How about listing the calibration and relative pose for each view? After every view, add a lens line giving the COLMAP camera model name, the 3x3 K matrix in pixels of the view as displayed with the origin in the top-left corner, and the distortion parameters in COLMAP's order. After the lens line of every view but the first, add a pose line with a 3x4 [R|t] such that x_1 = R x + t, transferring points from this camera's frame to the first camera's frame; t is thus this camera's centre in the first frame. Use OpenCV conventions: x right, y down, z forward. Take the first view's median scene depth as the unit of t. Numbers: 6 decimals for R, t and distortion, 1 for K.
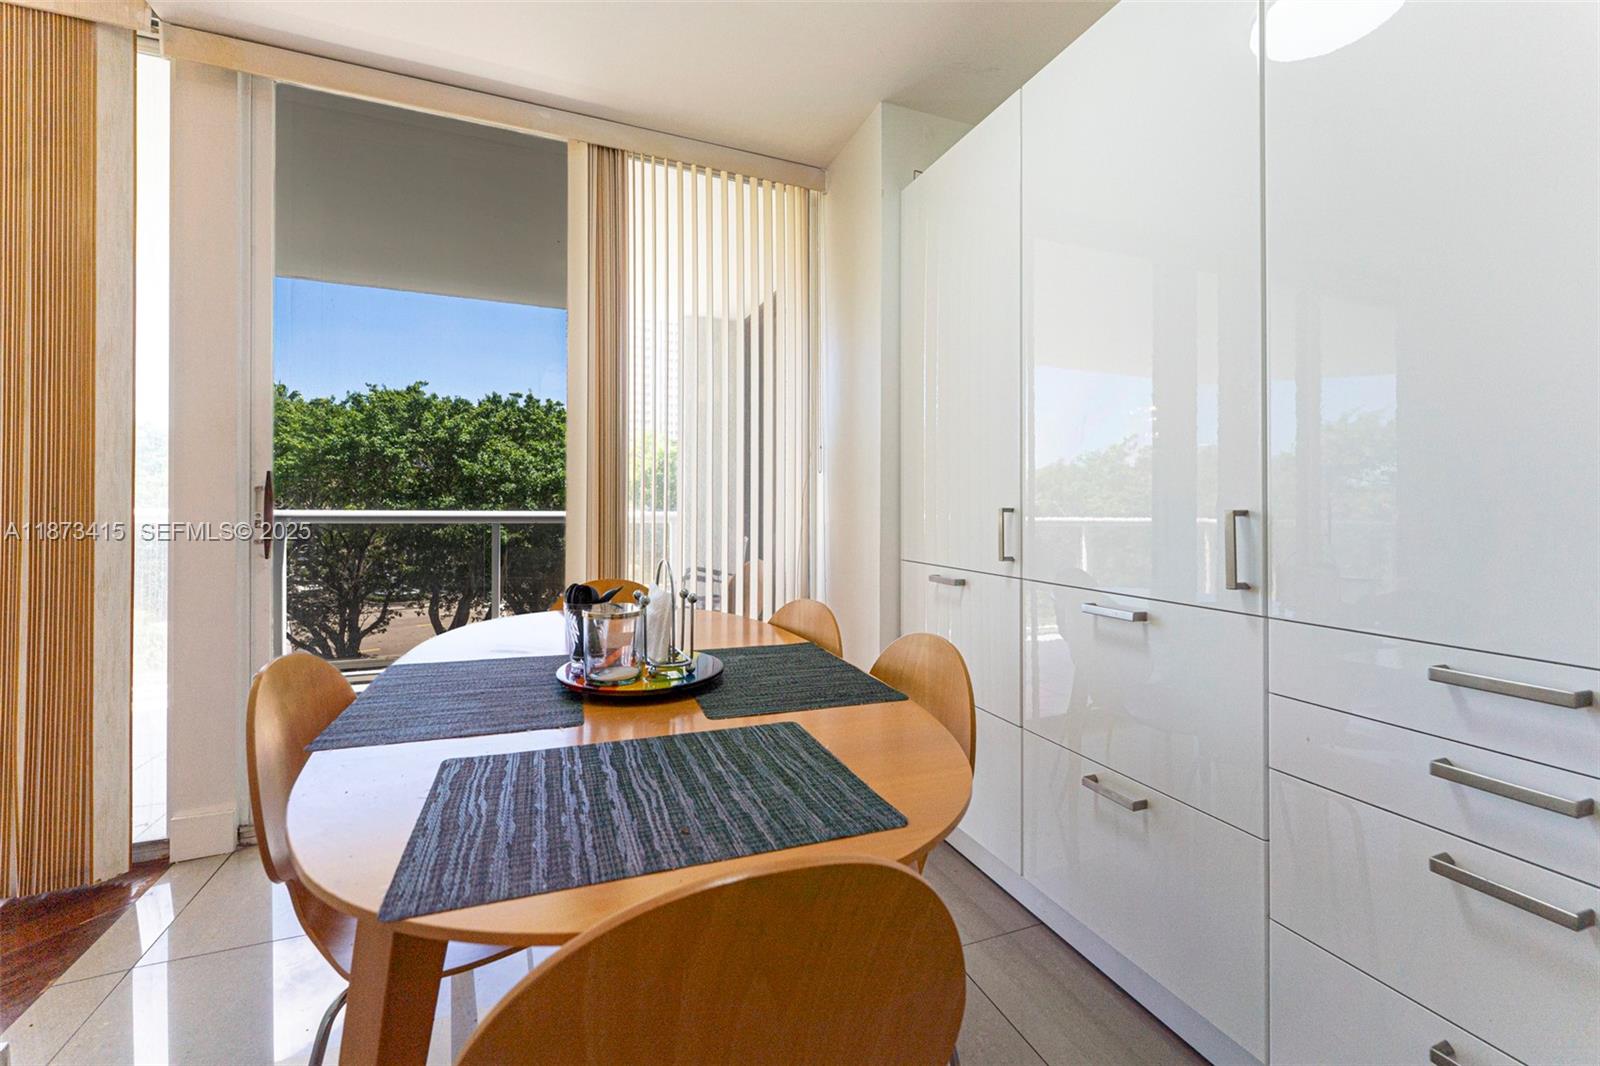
lens RADIAL K [[653.9, 0, 824.6], [0, 653.9, 515.3], [0, 0, 1]] dist [-0.002146, 0.000089]
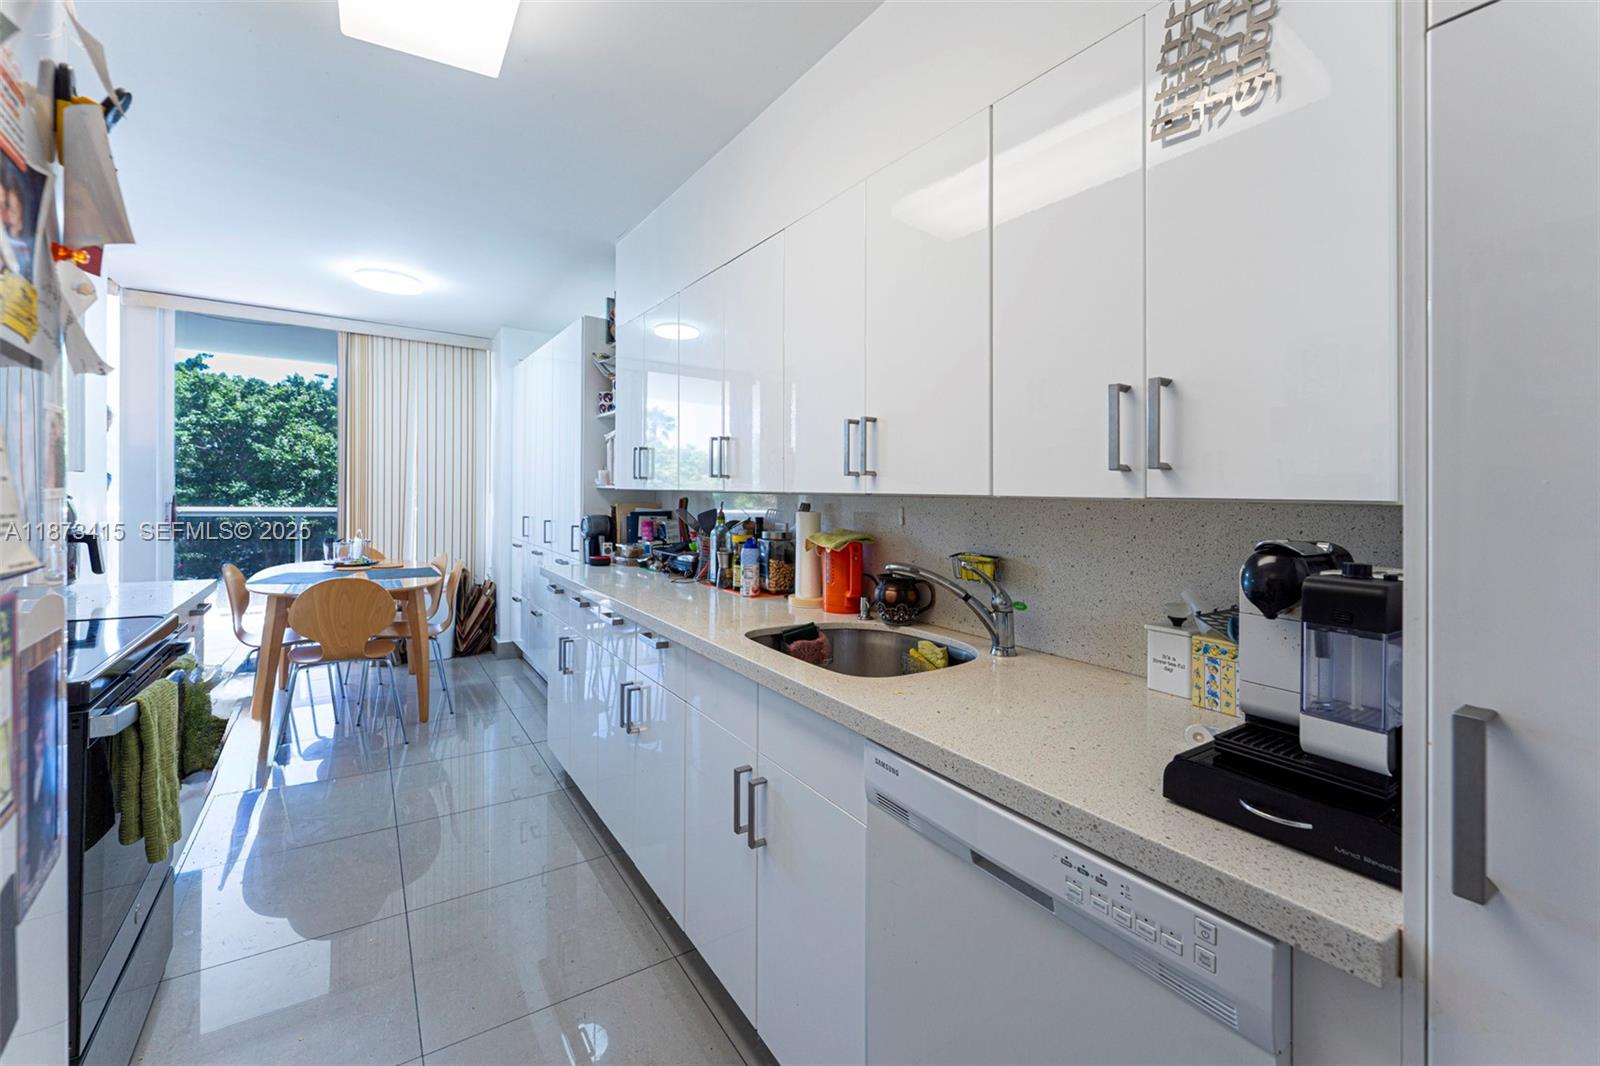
lens RADIAL K [[653.9, 0, 823.6], [0, 653.9, 504.8], [0, 0, 1]] dist [-0.002146, 0.000089]
pose [[0.977272, 0.009386, 0.211782, 0.058297], [-0.009947, 0.999949, 0.001583, -0.004556], [-0.211756, -0.003653, 0.977316, -0.116755]]
